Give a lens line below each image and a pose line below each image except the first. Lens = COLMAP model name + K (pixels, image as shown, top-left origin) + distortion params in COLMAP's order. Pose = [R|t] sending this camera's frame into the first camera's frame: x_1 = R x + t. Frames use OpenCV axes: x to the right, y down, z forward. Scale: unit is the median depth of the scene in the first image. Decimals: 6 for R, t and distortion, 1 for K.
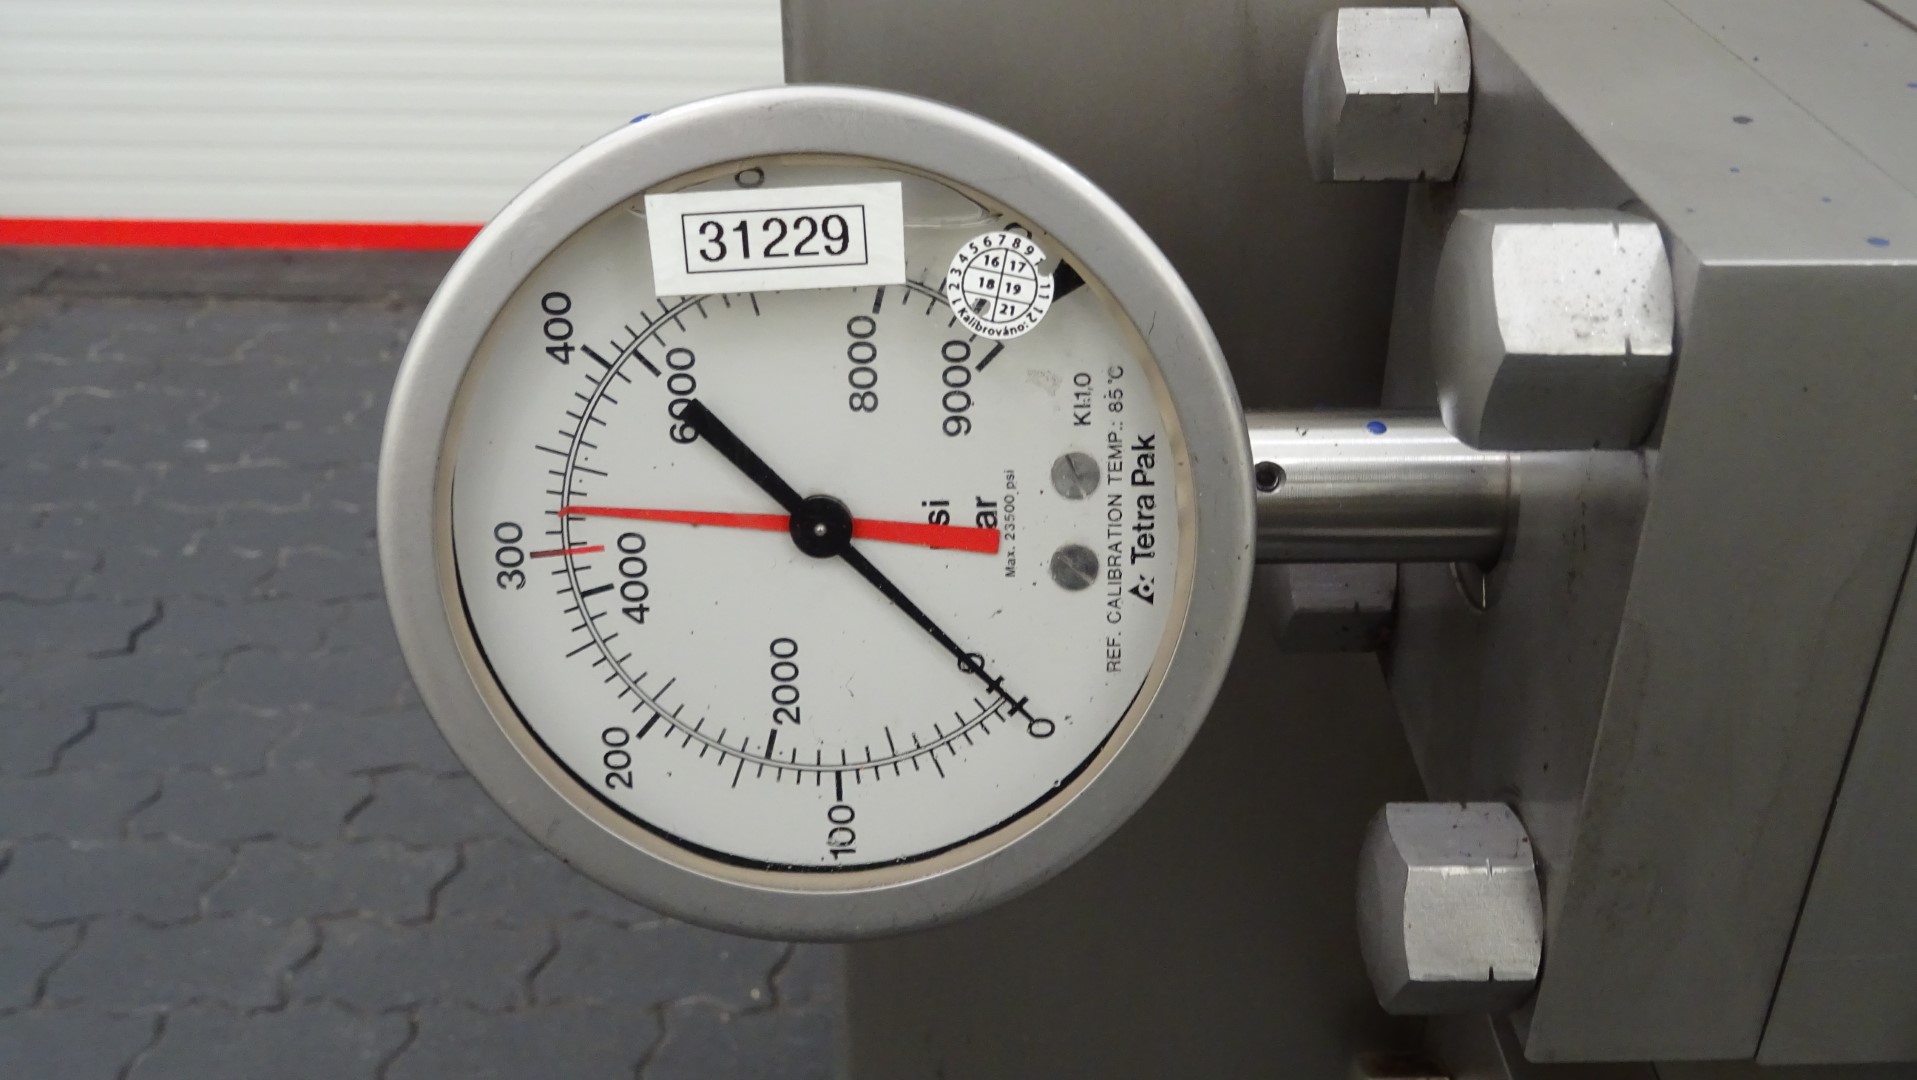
lens RADIAL K [[1815.6, 0, 958.5], [0, 1815.6, 540.0], [0, 0, 1]] dist [-0.019319, 0.006500]
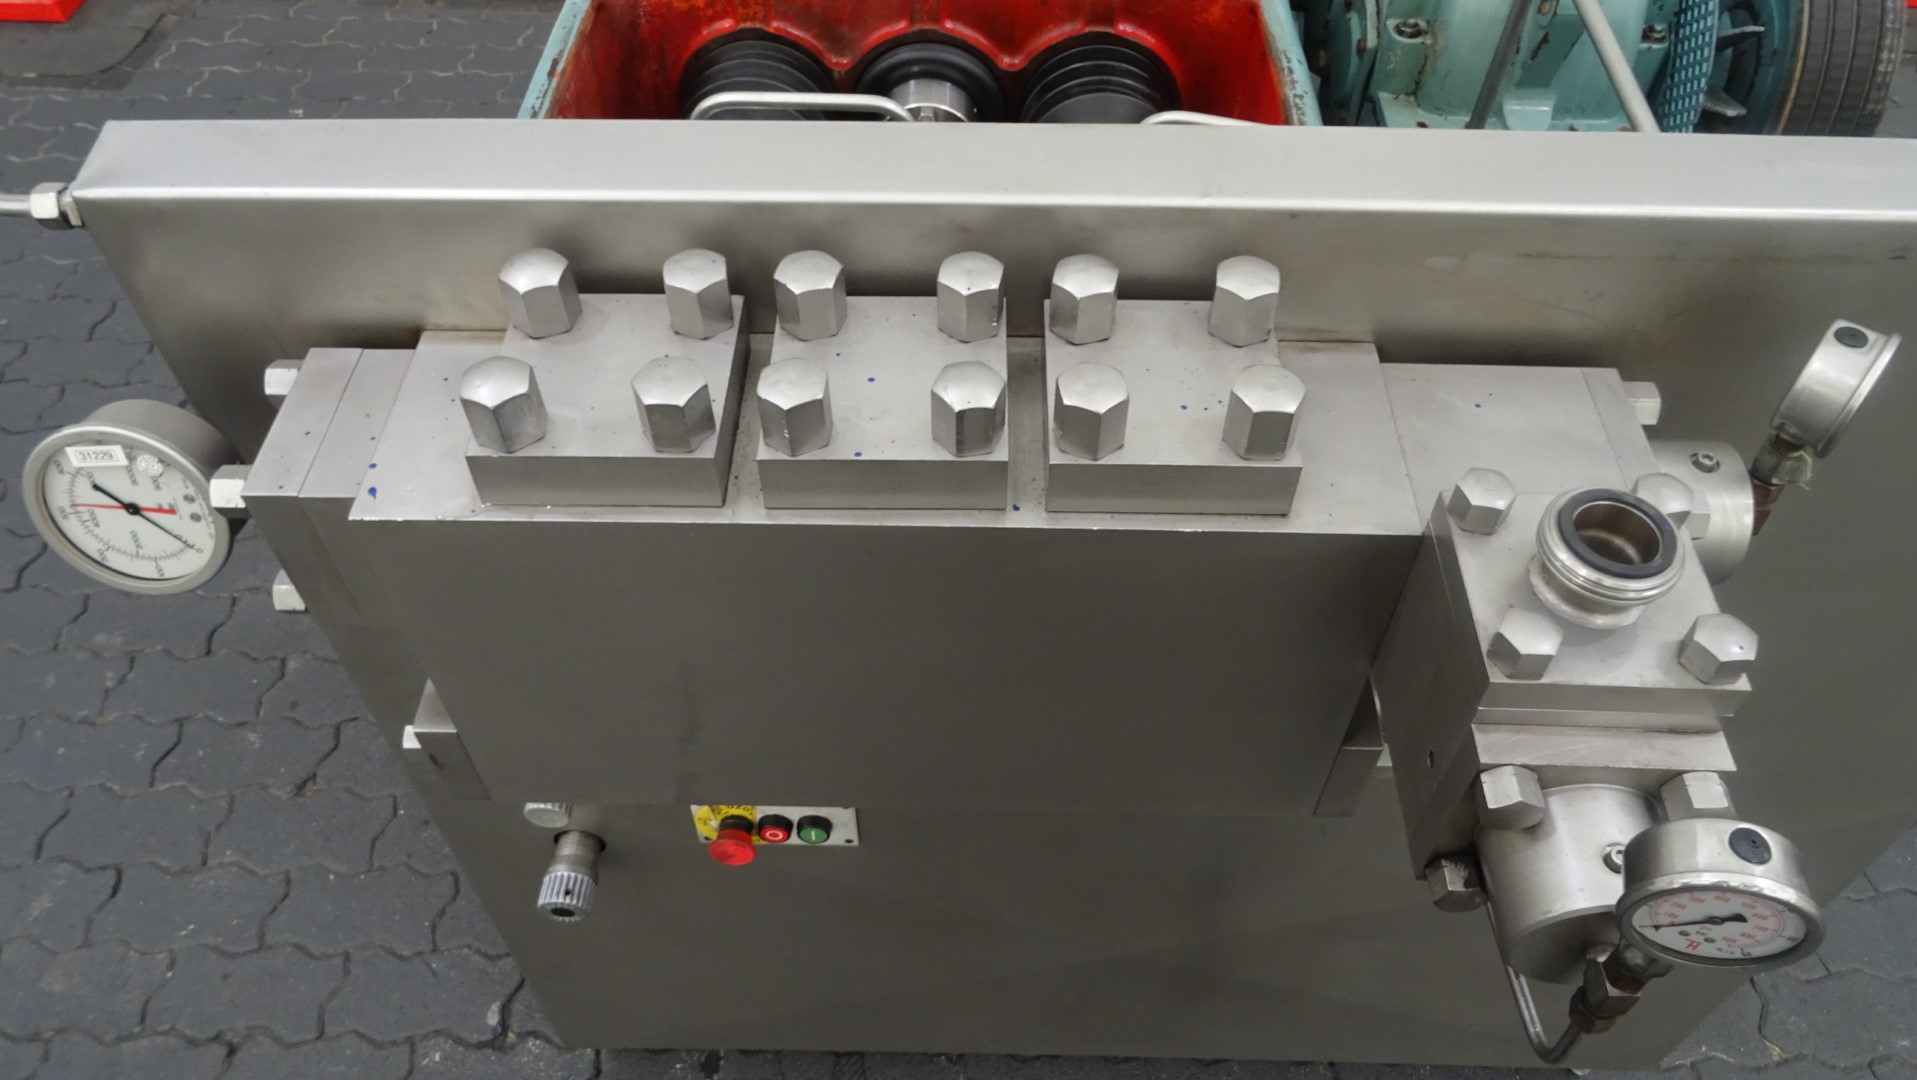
lens RADIAL K [[1358.5, 0, 957.5], [0, 1358.5, 528.0], [0, 0, 1]] dist [0.035086, -0.054421]
pose [[0.999261, 0.025953, -0.028365, 1.952243], [-0.015734, 0.949229, 0.314192, -1.002988], [0.035079, -0.313514, 0.948936, -2.001635]]
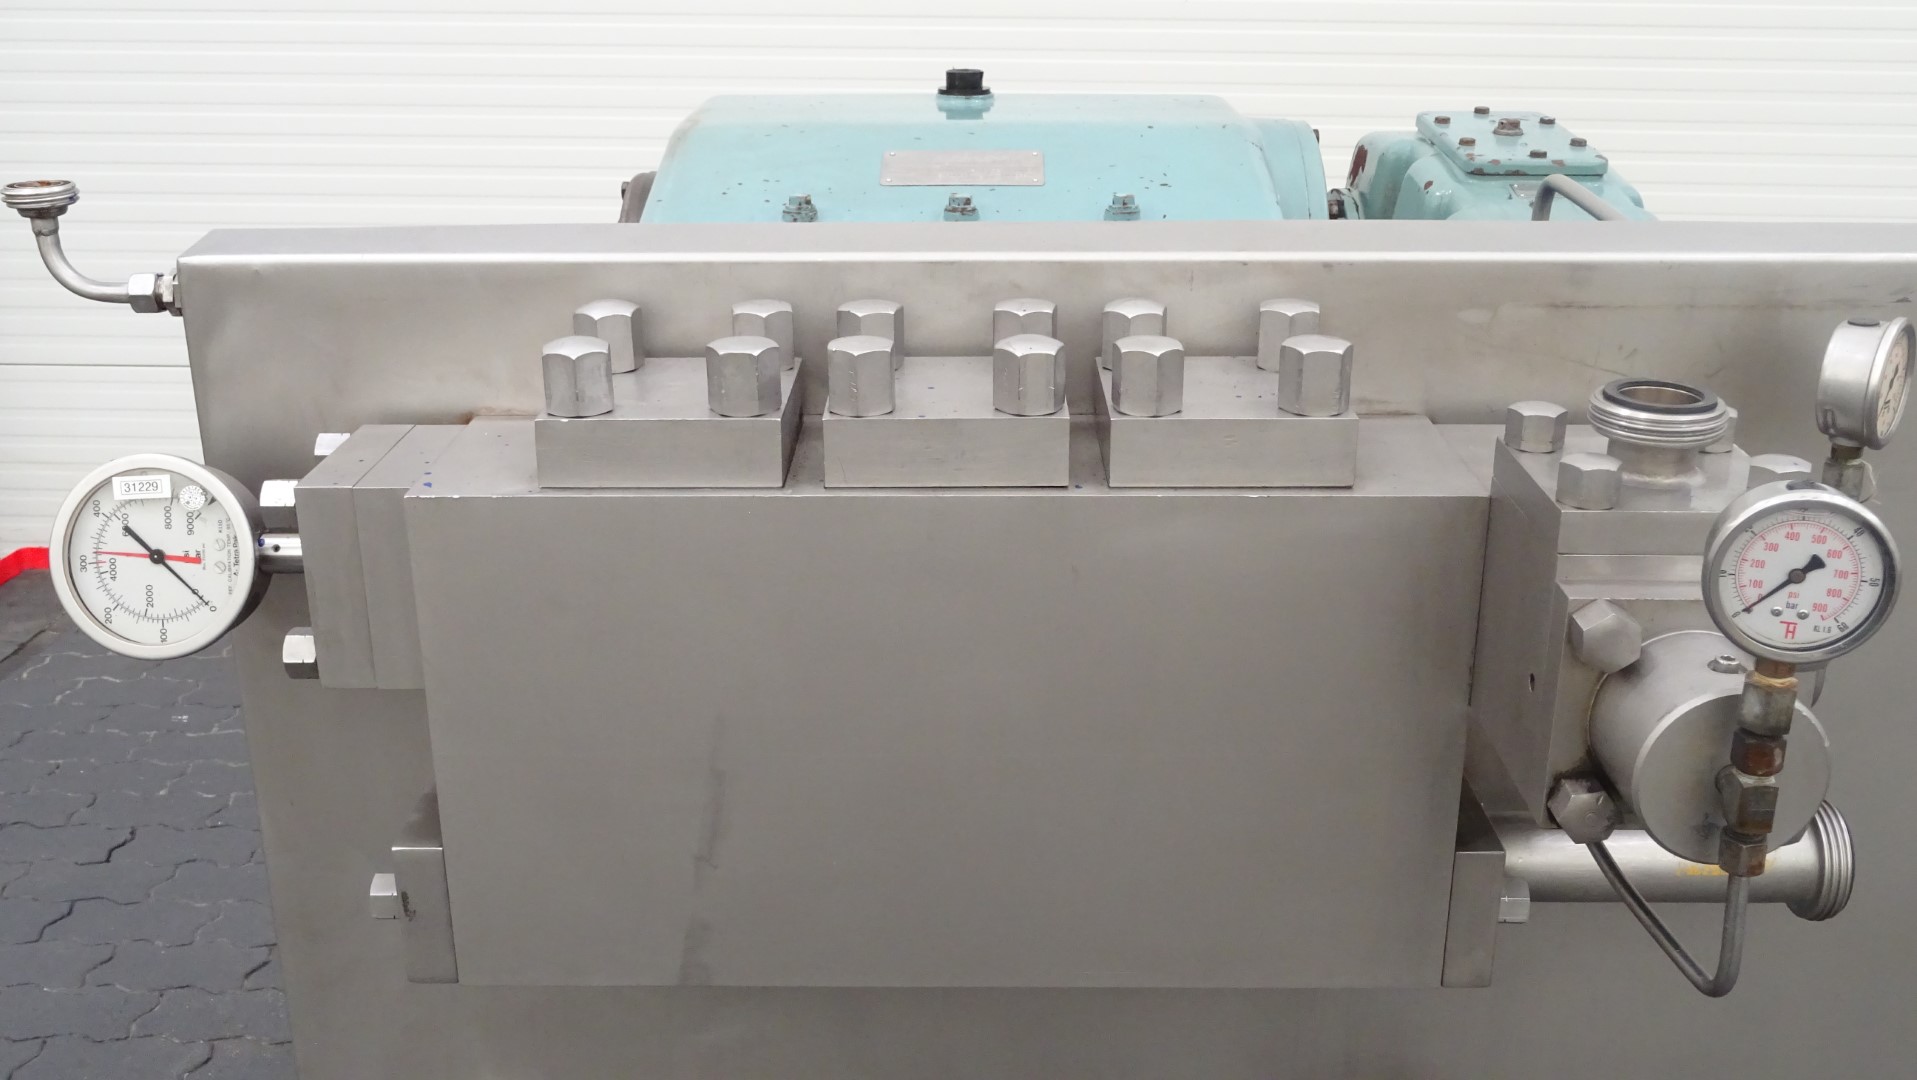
lens RADIAL K [[1815.6, 0, 958.5], [0, 1815.6, 540.0], [0, 0, 1]] dist [-0.019319, 0.006500]
pose [[0.999600, 0.001414, -0.028246, 1.847004], [-0.006816, 0.981352, -0.192096, 0.727543], [0.027448, 0.192212, 0.980970, -2.974676]]
